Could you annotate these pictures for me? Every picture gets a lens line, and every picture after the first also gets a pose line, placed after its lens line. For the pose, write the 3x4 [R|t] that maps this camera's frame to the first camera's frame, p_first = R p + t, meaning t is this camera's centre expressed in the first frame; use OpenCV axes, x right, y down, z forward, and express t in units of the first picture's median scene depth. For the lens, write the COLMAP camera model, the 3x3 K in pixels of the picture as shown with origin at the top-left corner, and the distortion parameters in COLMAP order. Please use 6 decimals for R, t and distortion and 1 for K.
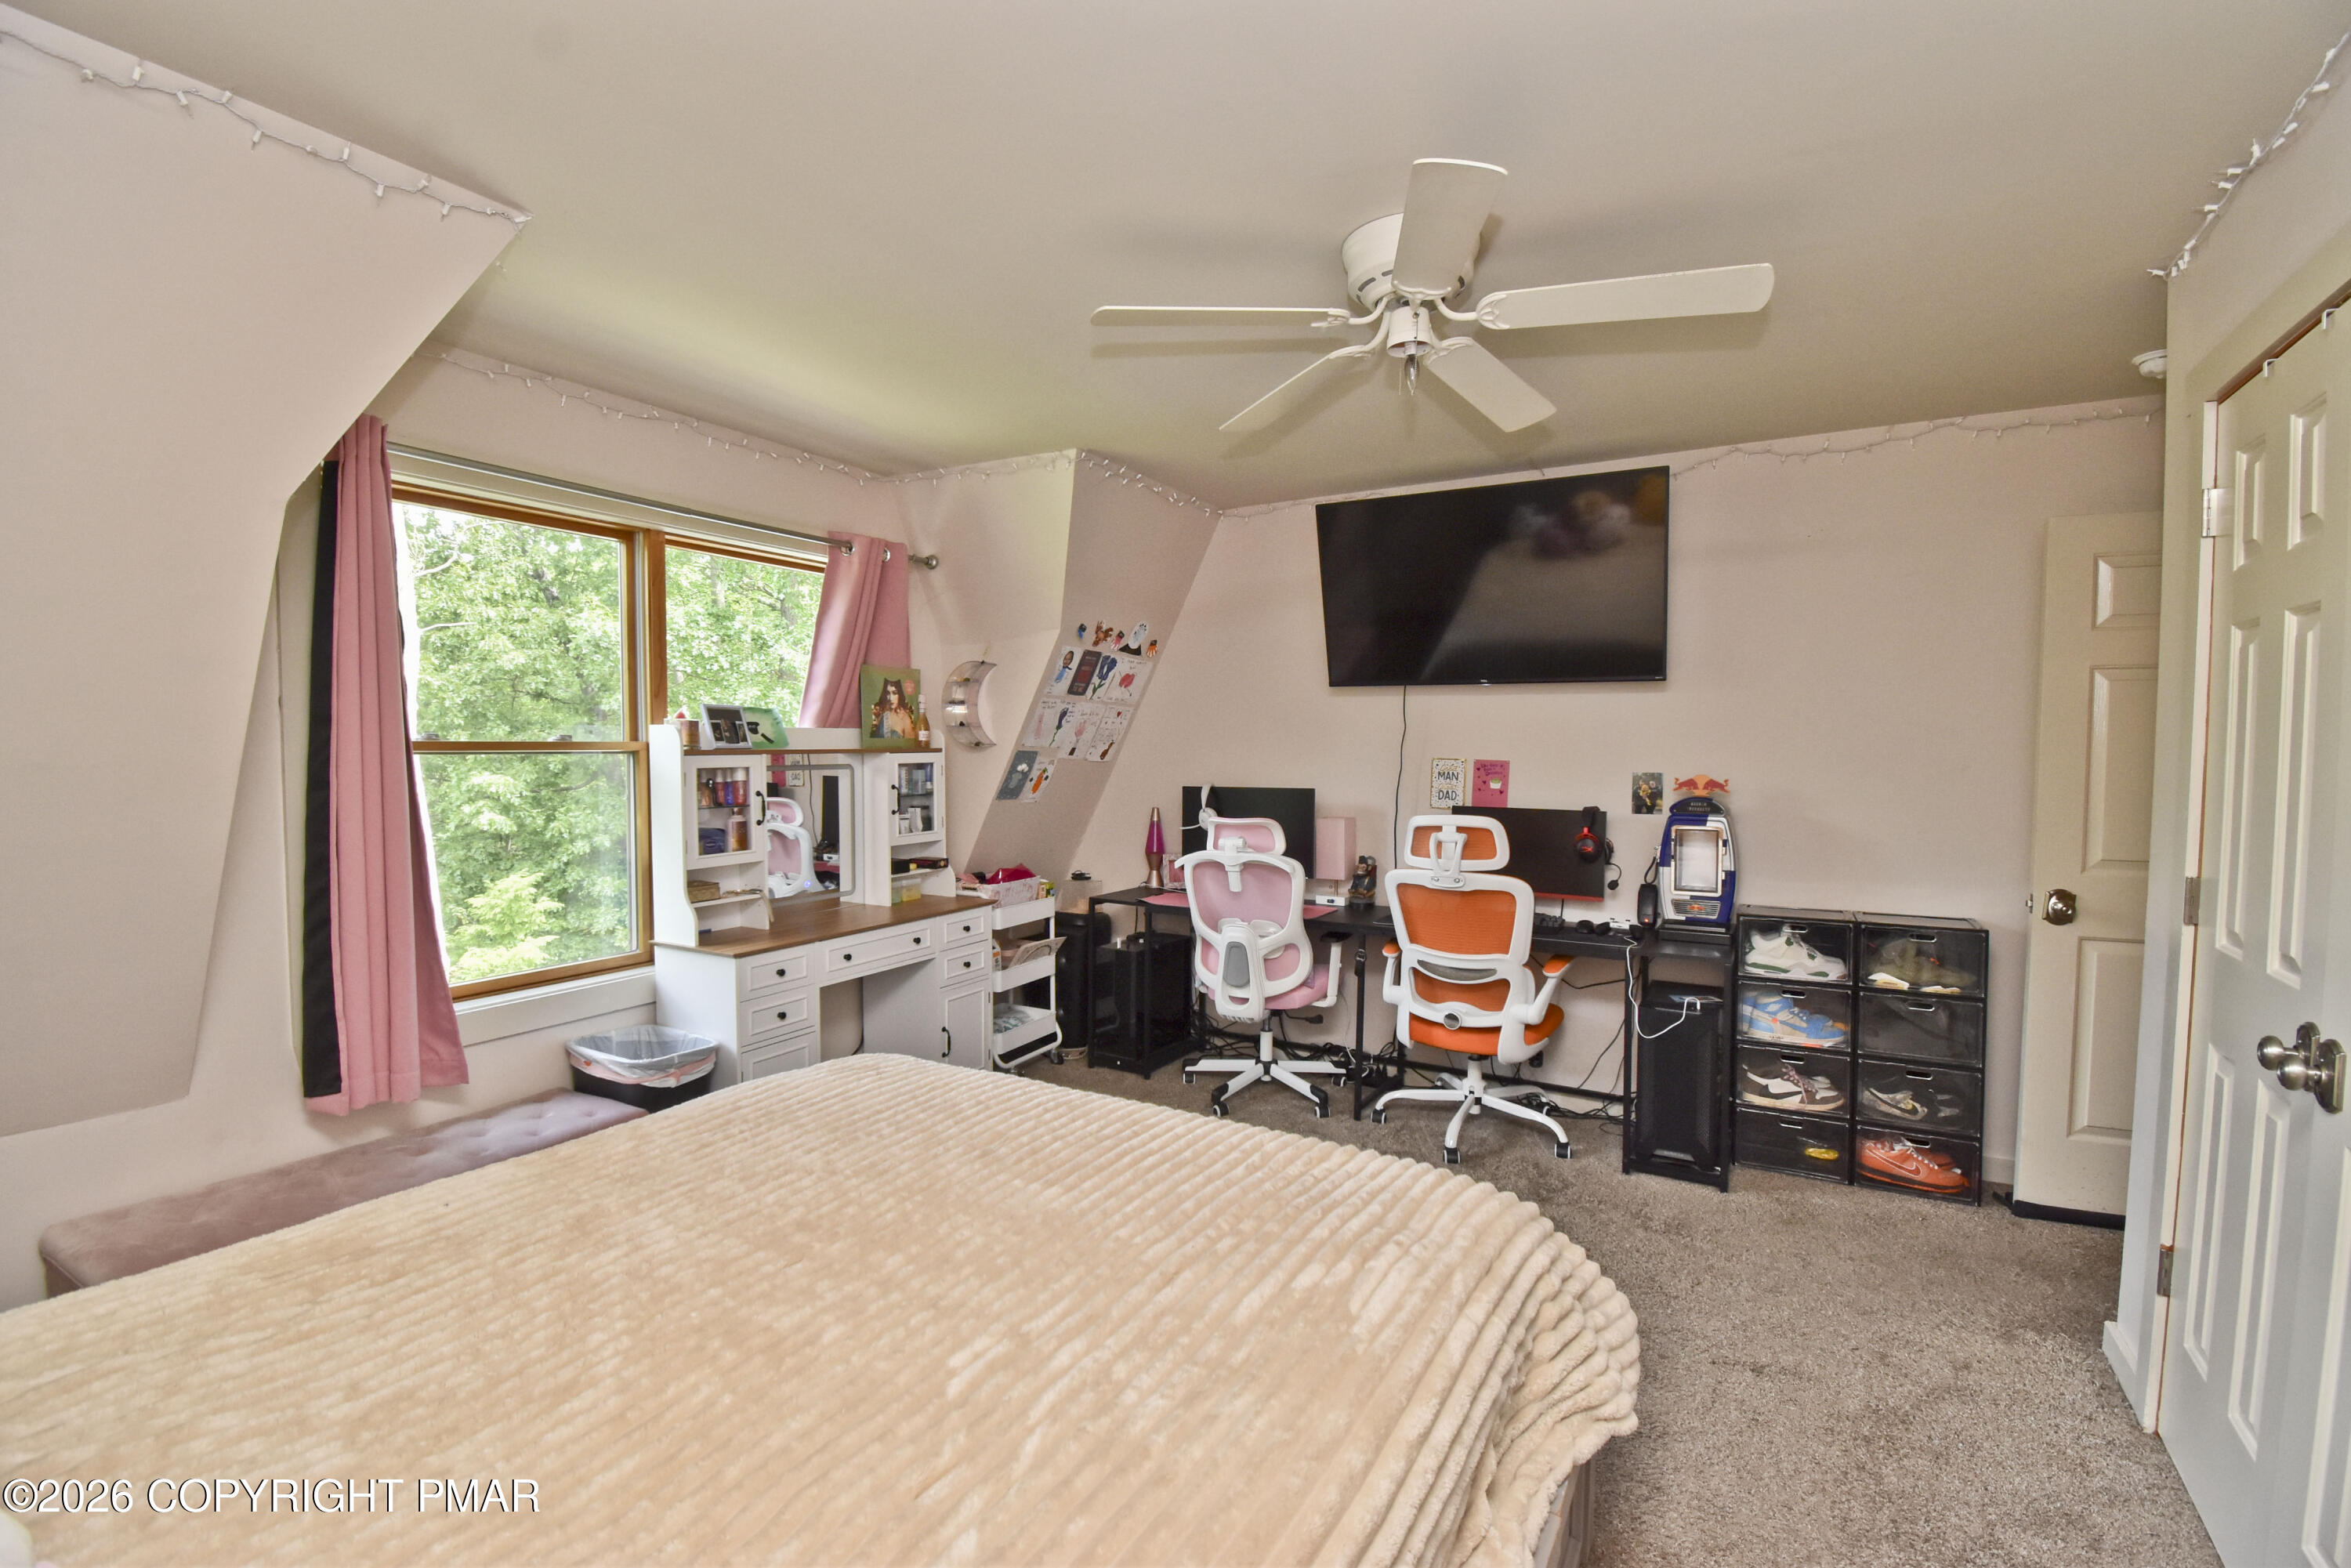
lens RADIAL K [[1054.5, 0, 1173.1], [0, 1054.5, 796.8], [0, 0, 1]] dist [0.018494, -0.024500]
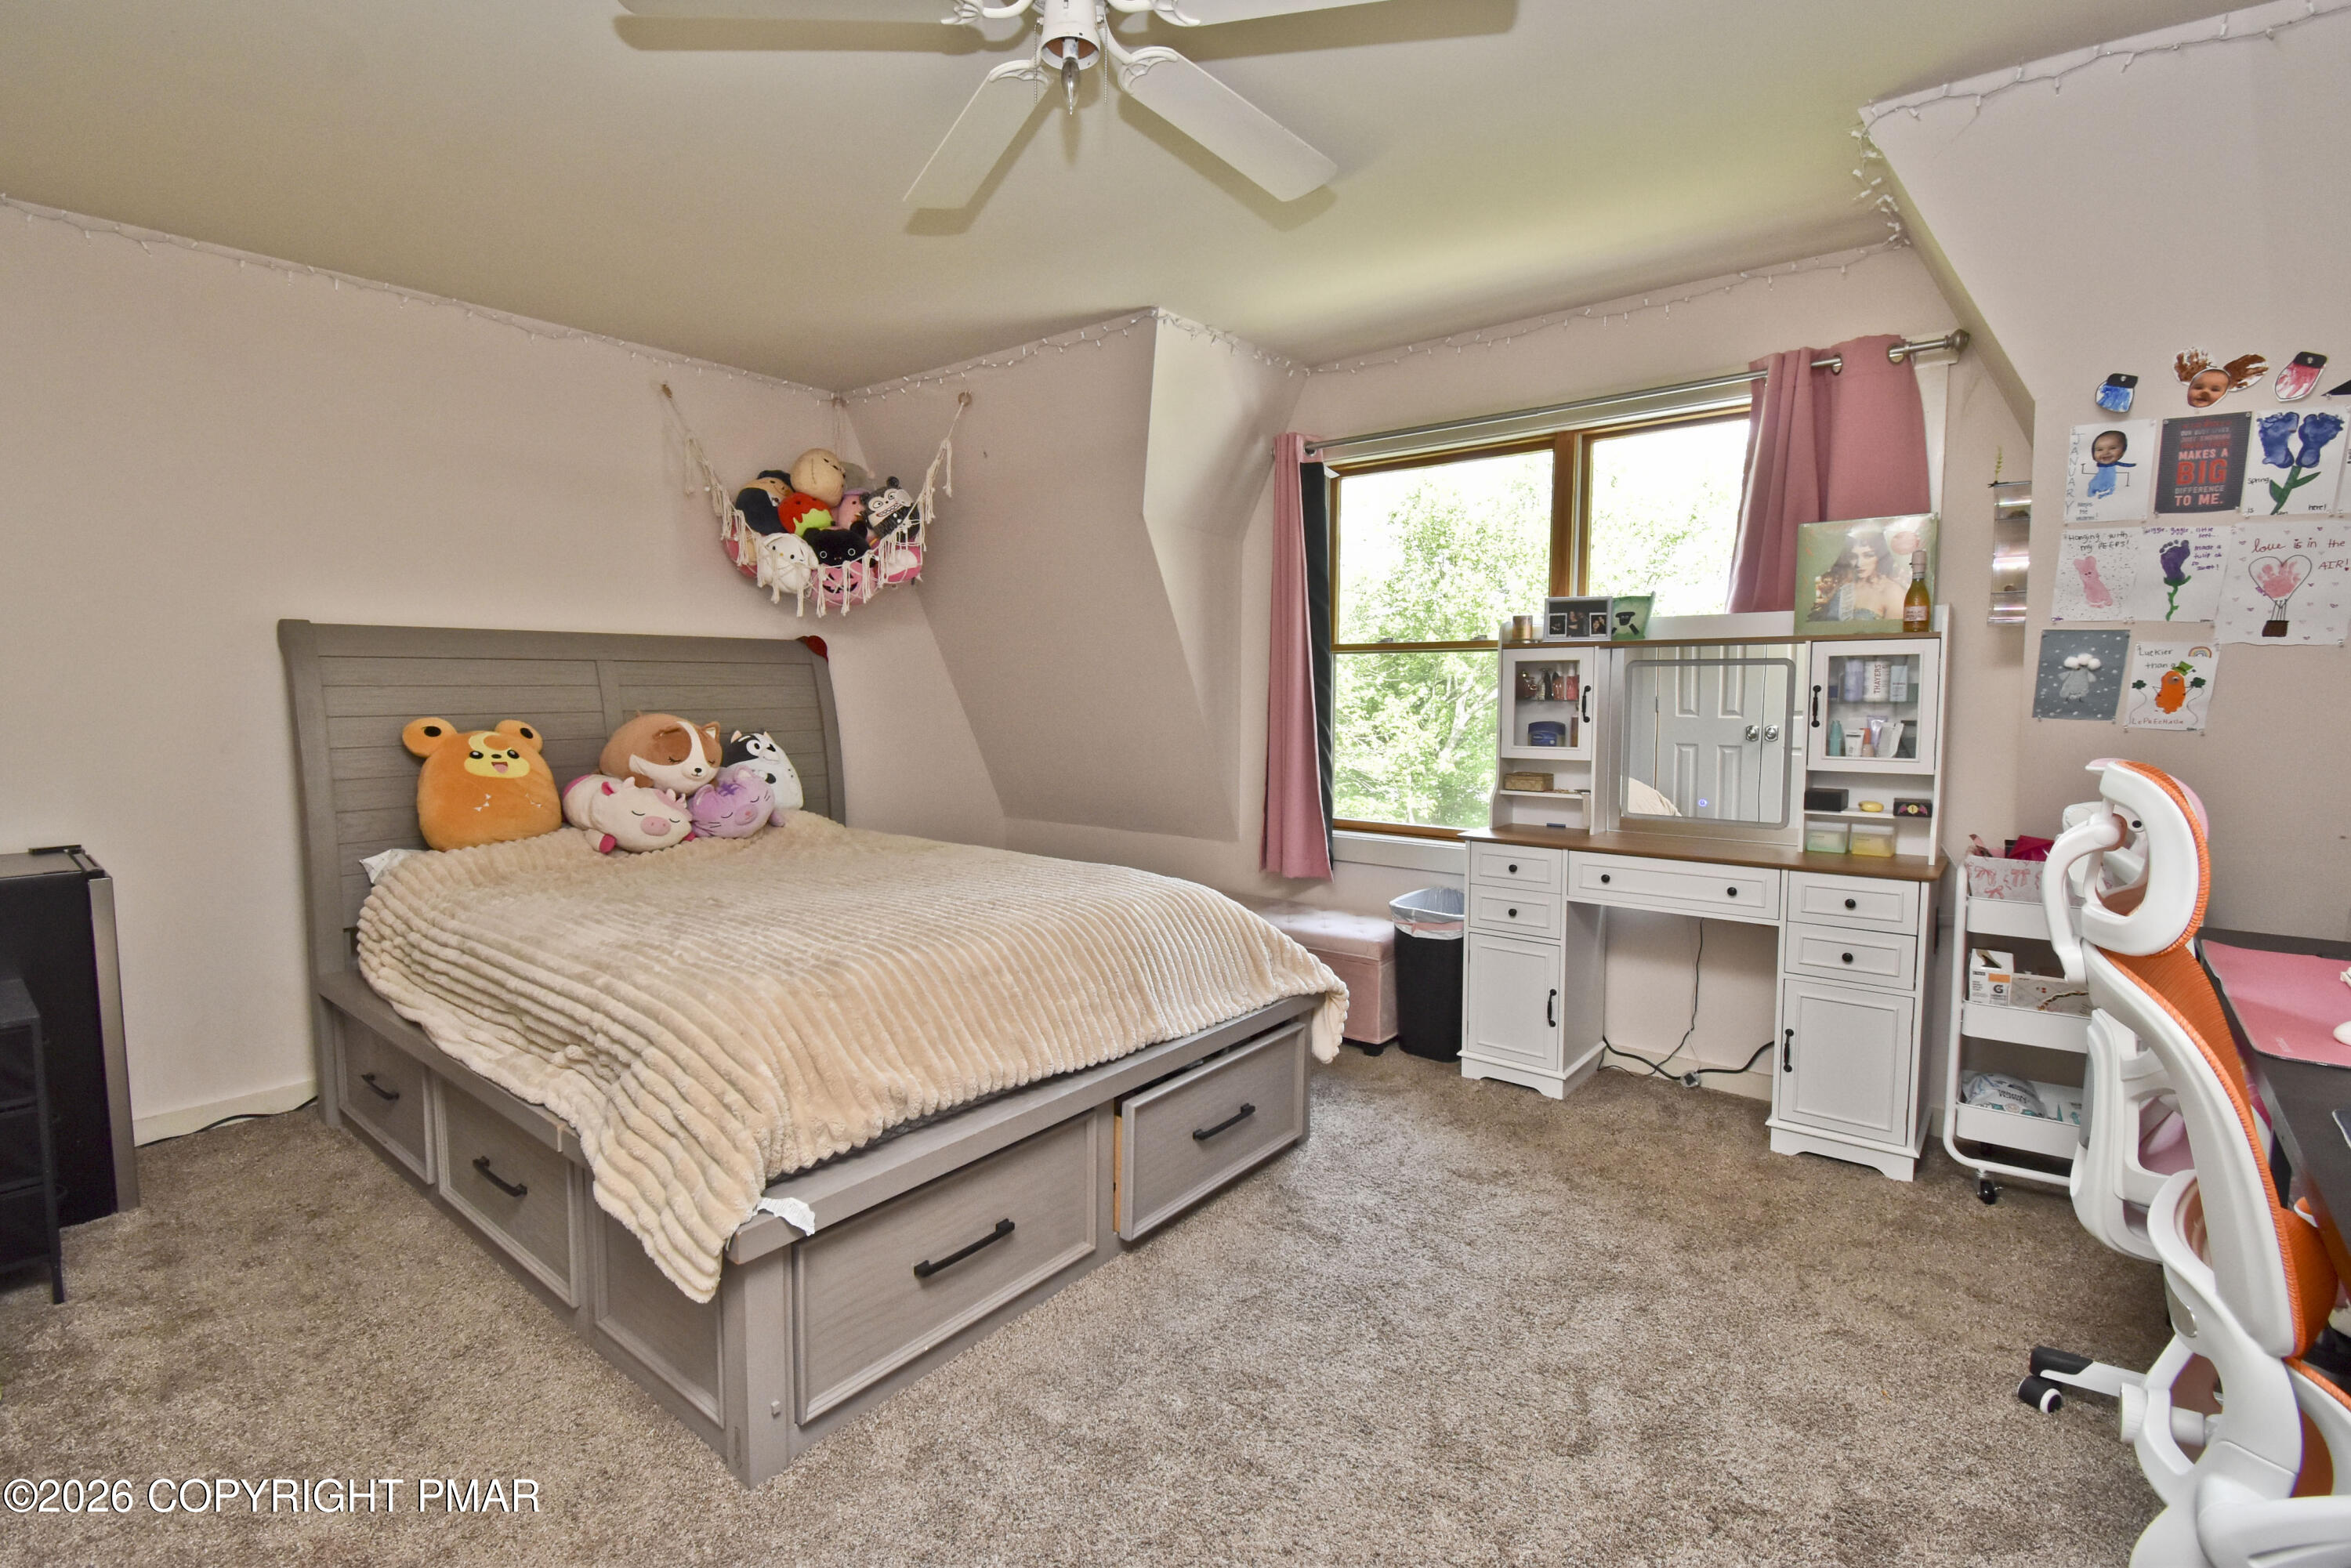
lens RADIAL K [[1059.3, 0, 1175.5], [0, 1059.3, 784.0], [0, 0, 1]] dist [-0.000538, -0.017993]
pose [[-0.143521, 0.089248, -0.985615, 0.520704], [-0.047657, 0.994147, 0.096960, 0.006558], [0.988499, 0.060887, -0.138427, 0.673956]]
